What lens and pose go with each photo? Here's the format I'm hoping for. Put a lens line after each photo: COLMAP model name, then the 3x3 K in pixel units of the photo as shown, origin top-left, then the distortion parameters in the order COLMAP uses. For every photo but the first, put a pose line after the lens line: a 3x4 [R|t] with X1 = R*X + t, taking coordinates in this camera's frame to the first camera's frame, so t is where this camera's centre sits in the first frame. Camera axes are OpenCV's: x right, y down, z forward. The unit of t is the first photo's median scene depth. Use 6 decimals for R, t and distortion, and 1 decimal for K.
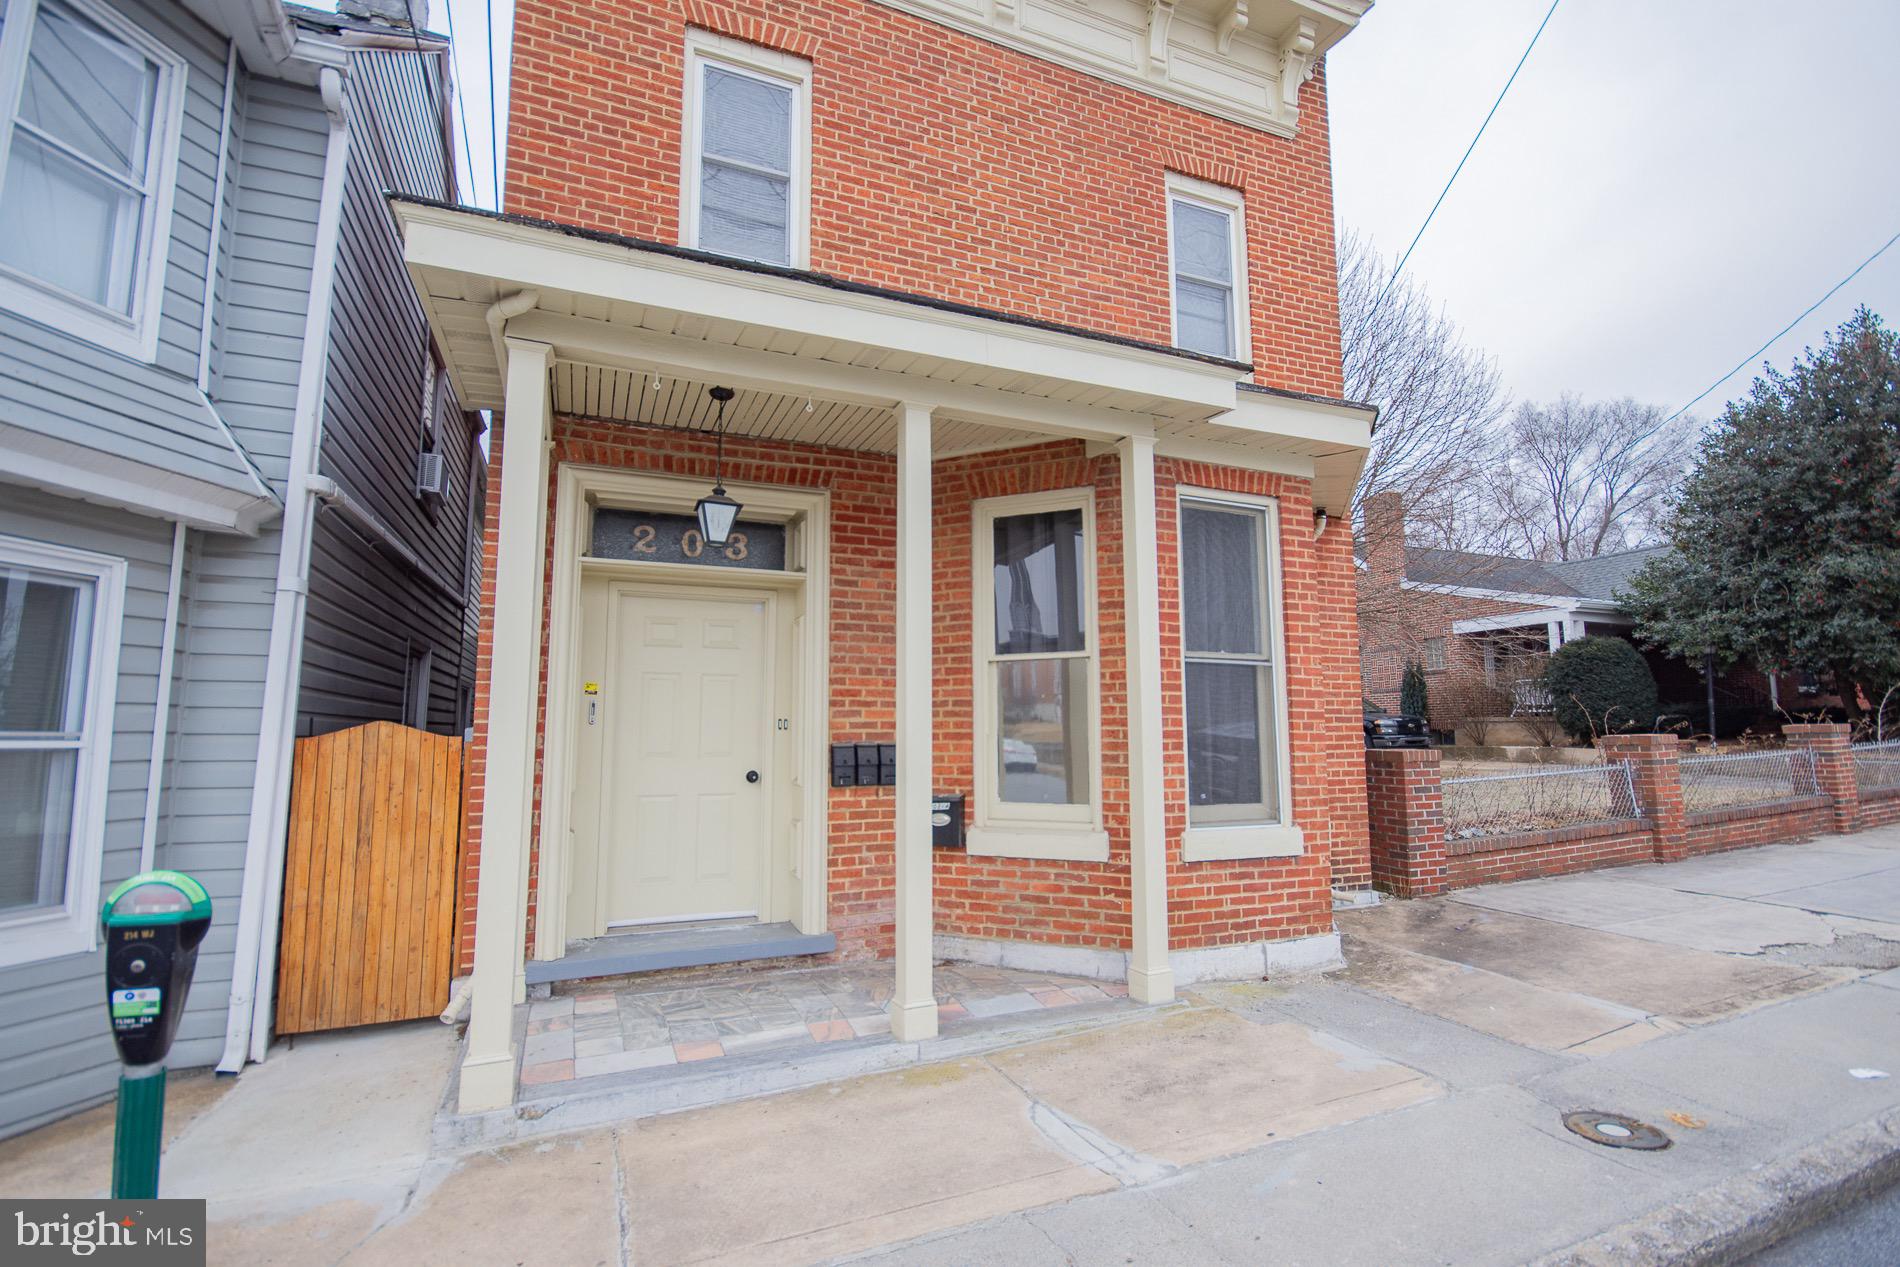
lens RADIAL K [[859.5, 0, 943.3], [0, 859.5, 631.0], [0, 0, 1]] dist [0.000950, 0.000246]
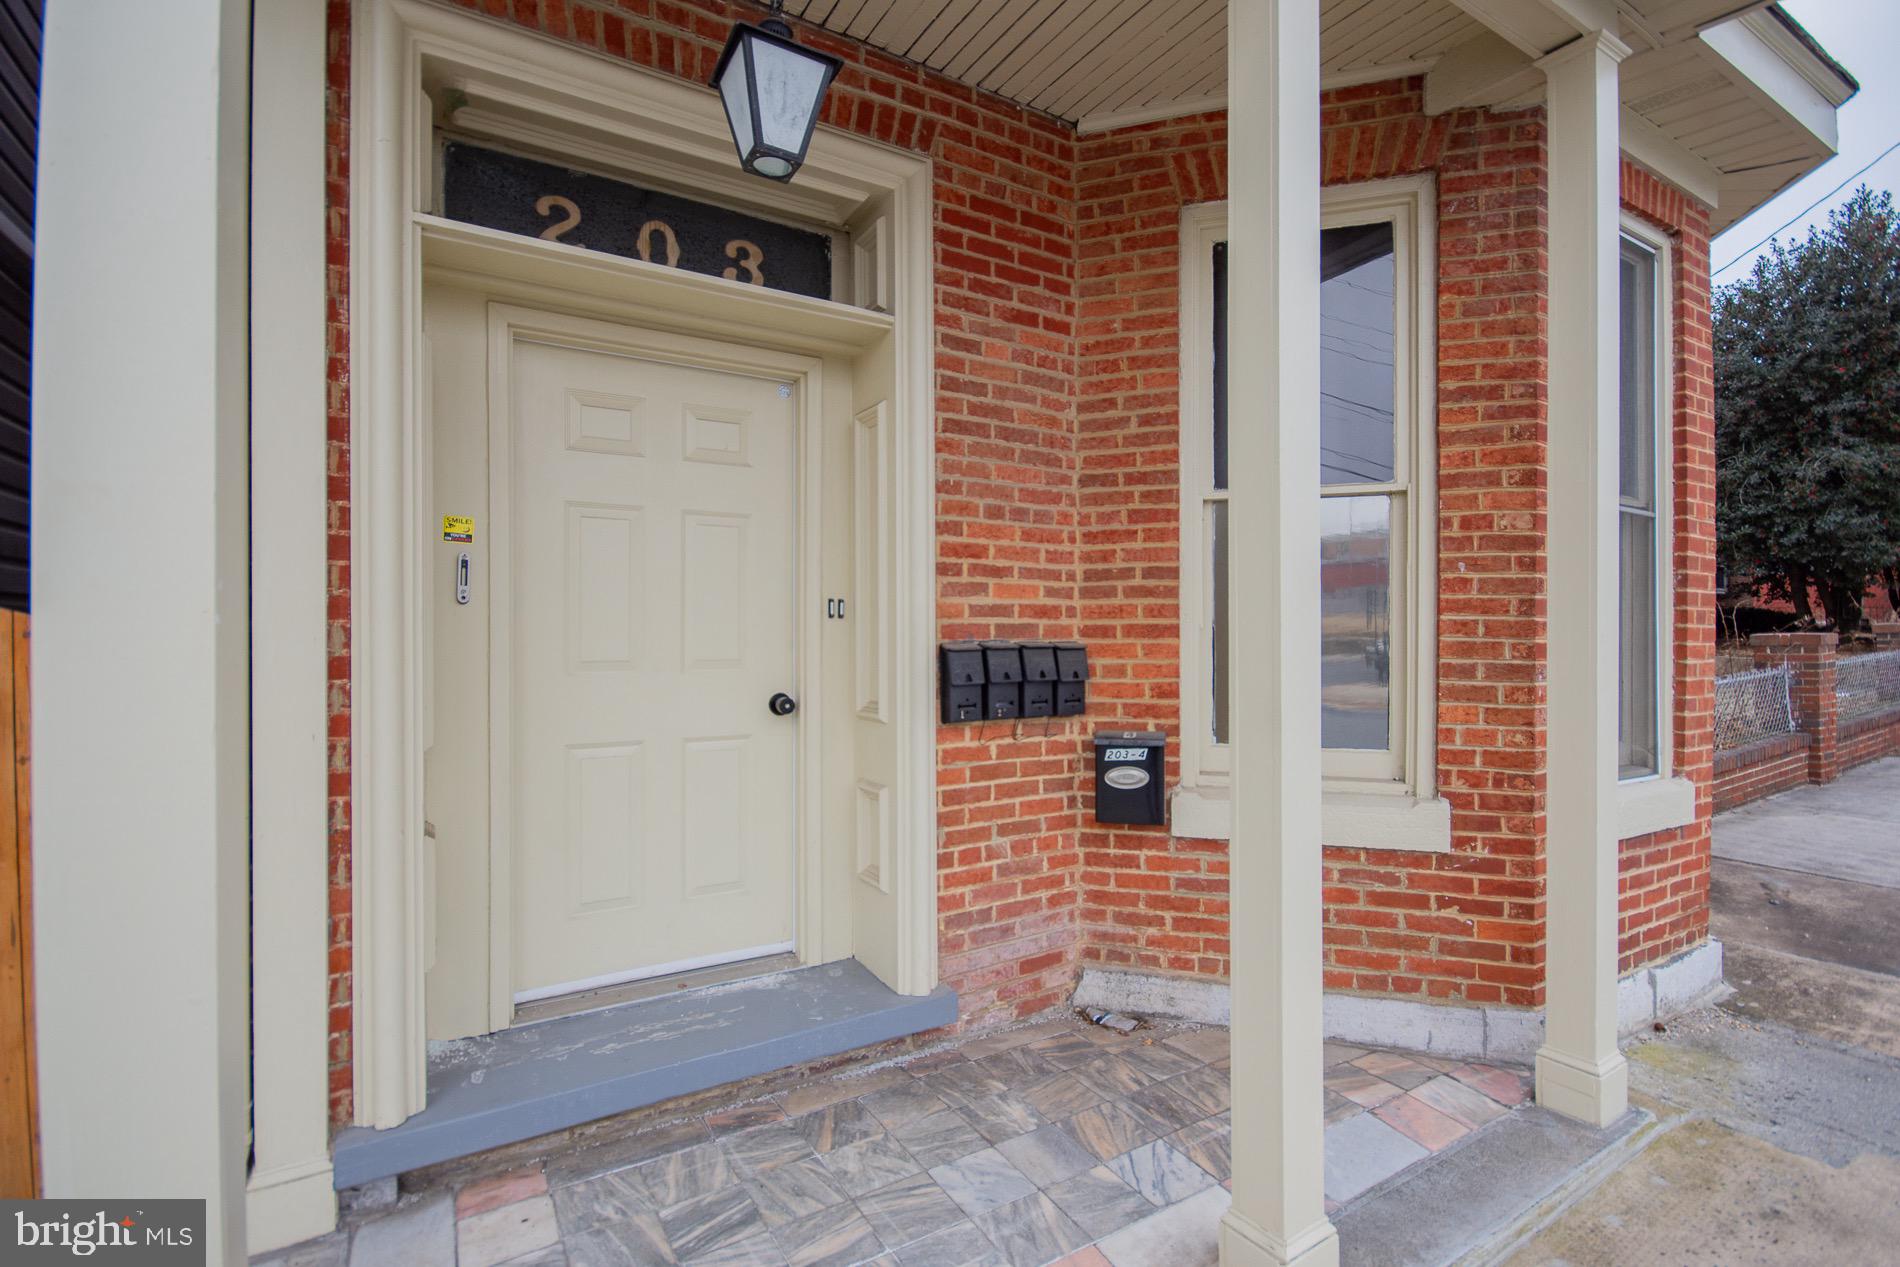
lens RADIAL K [[859.5, 0, 943.3], [0, 859.5, 631.0], [0, 0, 1]] dist [0.000950, 0.000246]
pose [[0.990729, 0.002768, 0.135822, -0.198453], [-0.018564, 0.993172, 0.115174, 0.060085], [-0.134576, -0.116627, 0.984016, 0.466118]]
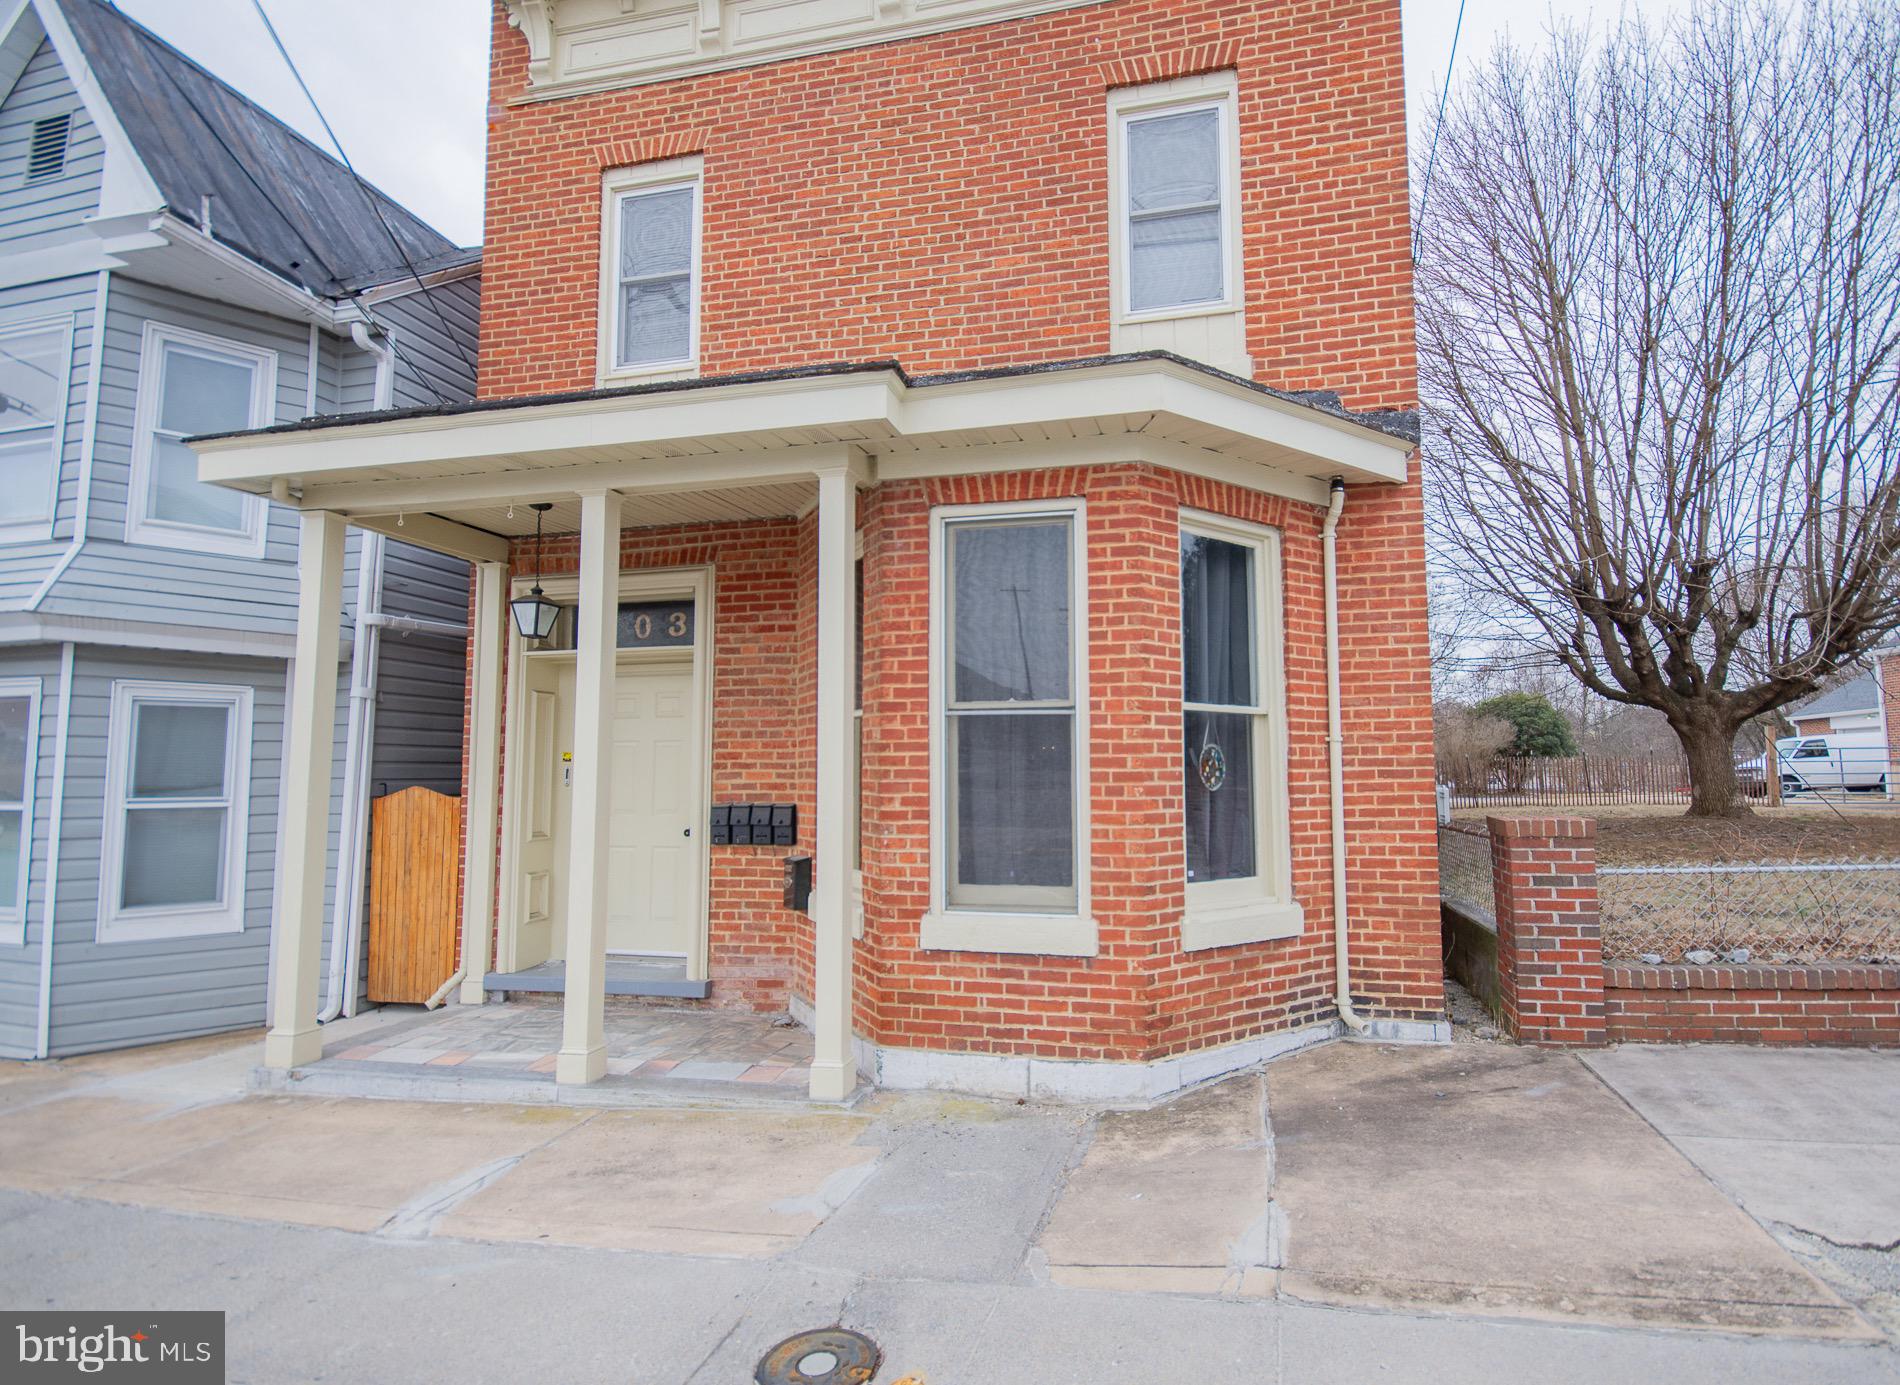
lens RADIAL K [[922.8, 0, 1046.5], [0, 922.8, 689.2], [0, 0, 1]] dist [0.000445, 0.001484]
pose [[0.824458, -0.054551, -0.563288, 0.847066], [0.074235, 0.997168, 0.012084, 0.005893], [0.561033, -0.051779, 0.826173, 0.291346]]
